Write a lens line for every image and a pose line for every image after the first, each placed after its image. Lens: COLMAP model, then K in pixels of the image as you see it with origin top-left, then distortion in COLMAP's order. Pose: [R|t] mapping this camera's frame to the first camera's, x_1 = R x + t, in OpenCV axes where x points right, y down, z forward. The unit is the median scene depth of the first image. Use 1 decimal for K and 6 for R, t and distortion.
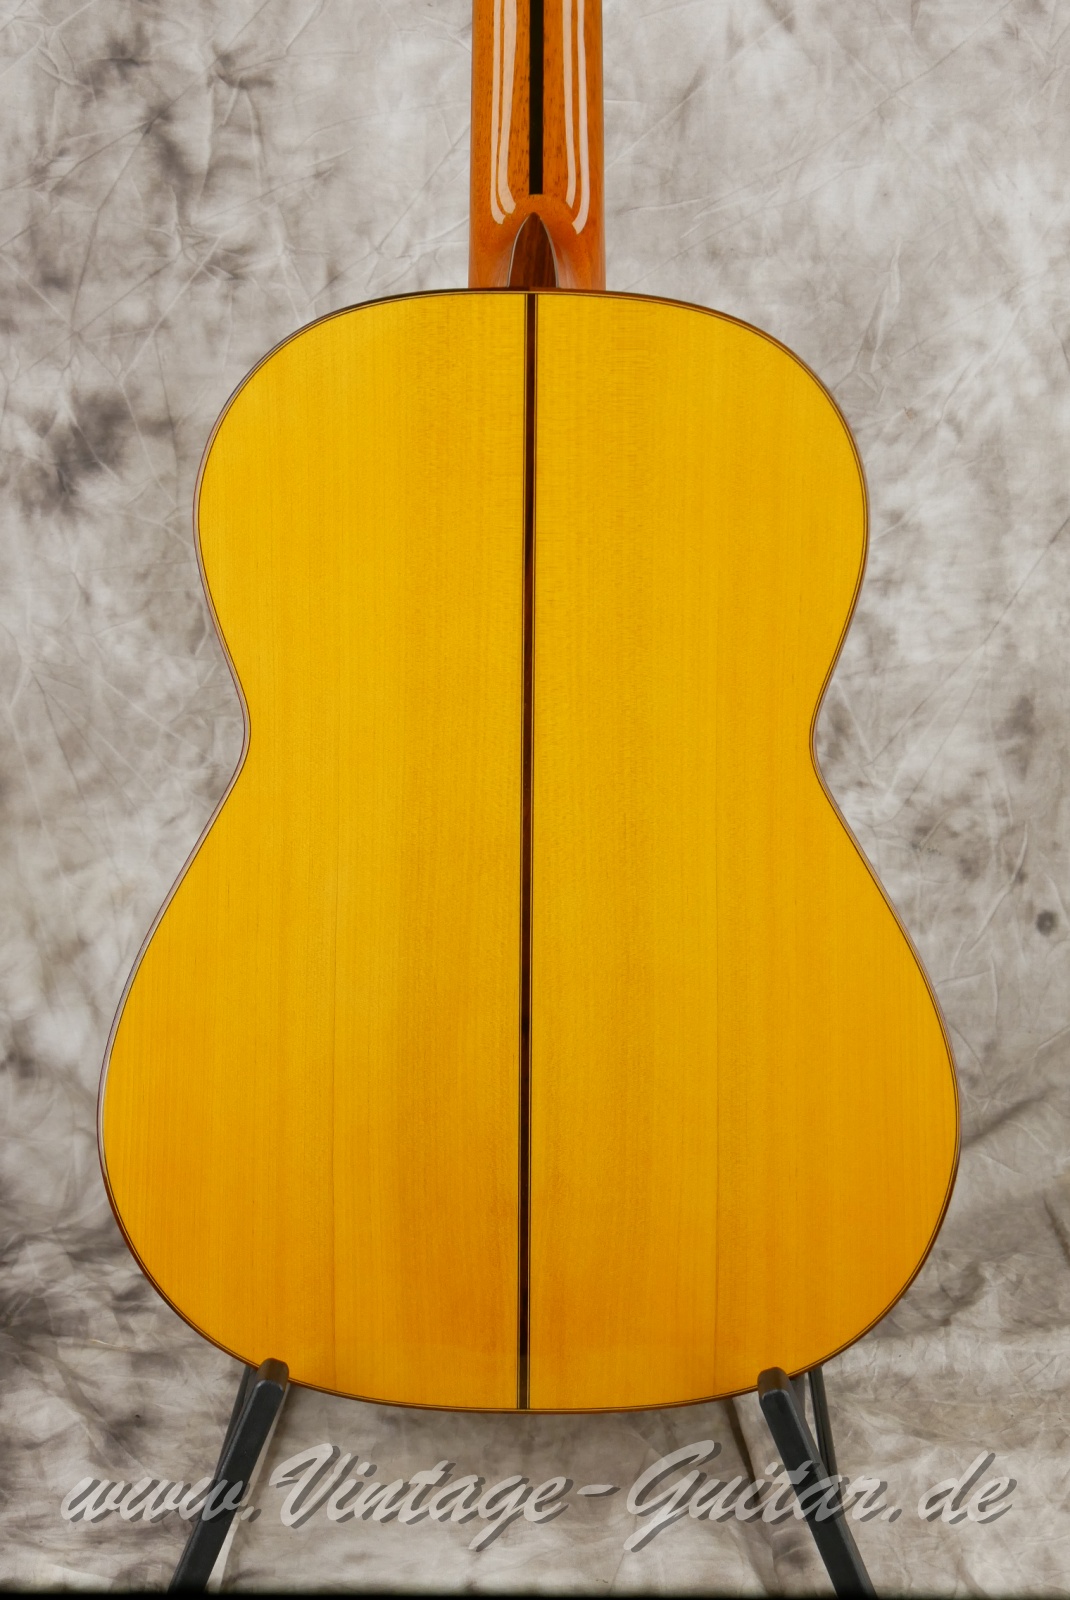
lens RADIAL K [[2720.3, 0, 538.8], [0, 2720.3, 801.8], [0, 0, 1]] dist [-0.002334, 0.000000]
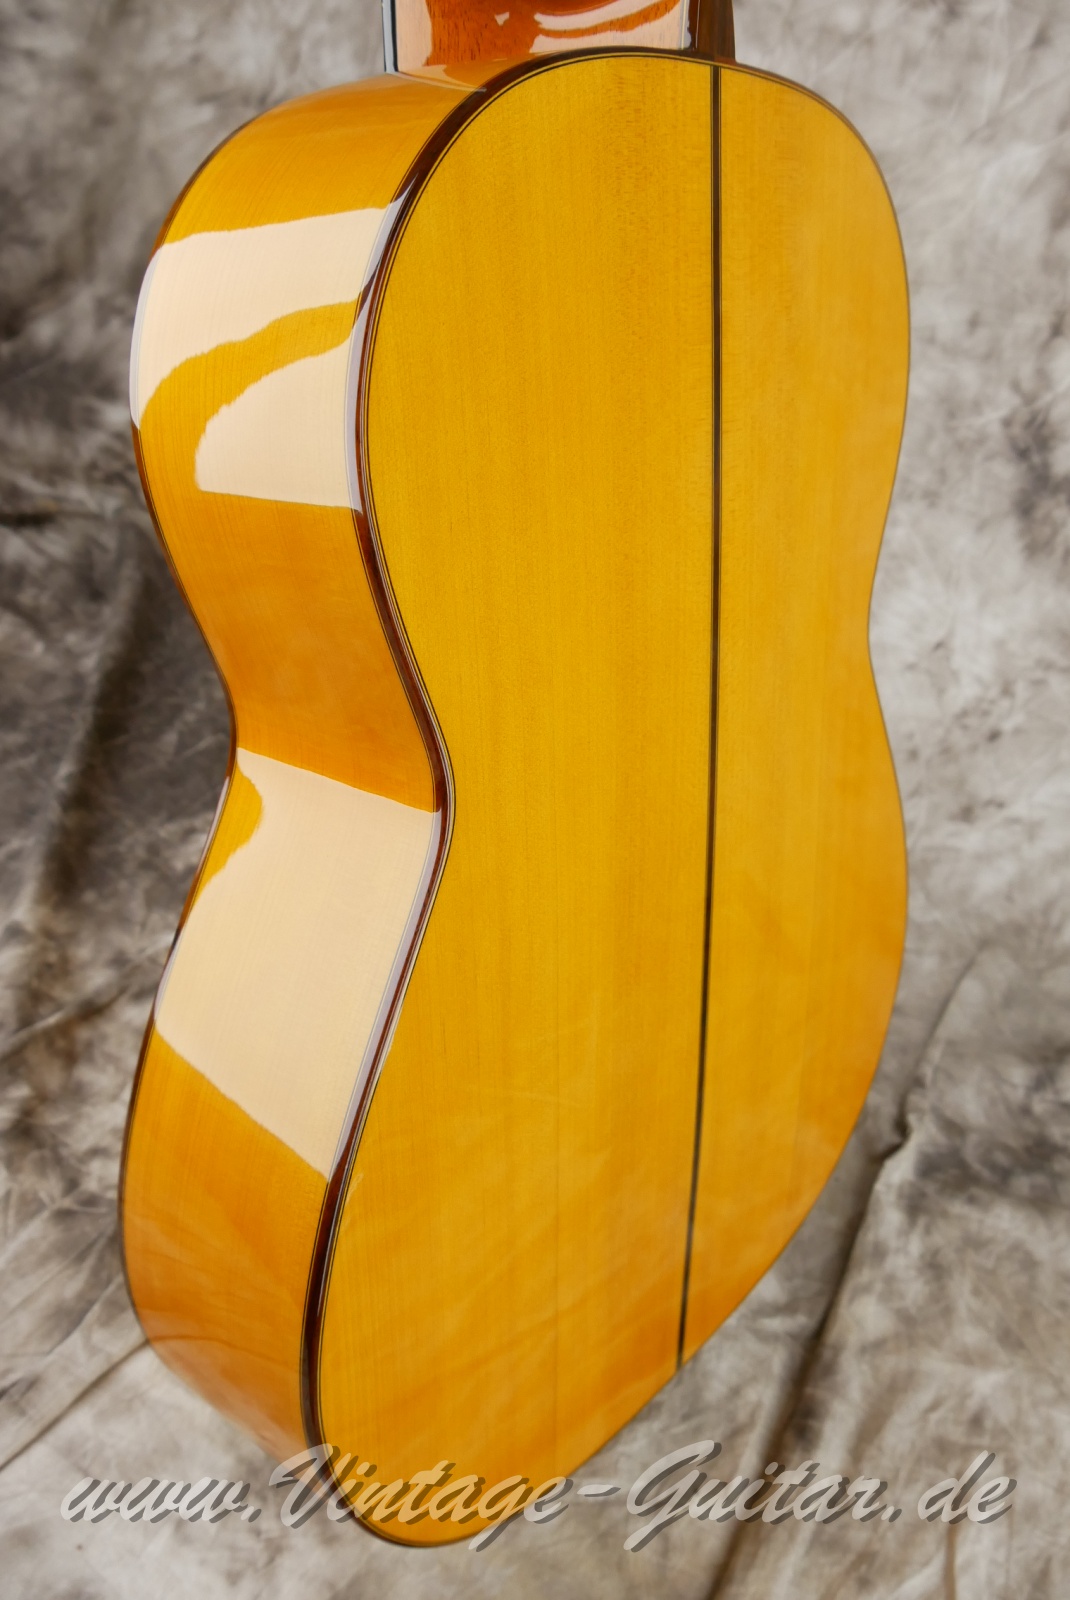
lens RADIAL K [[1354.8, 0, 532.8], [0, 1354.8, 796.8], [0, 0, 1]] dist [-0.061553, 0.024968]
pose [[0.840918, 0.450694, -0.299552, 0.041302], [-0.355685, 0.877484, 0.321730, -0.035981], [0.407854, -0.164002, 0.898197, 0.434222]]
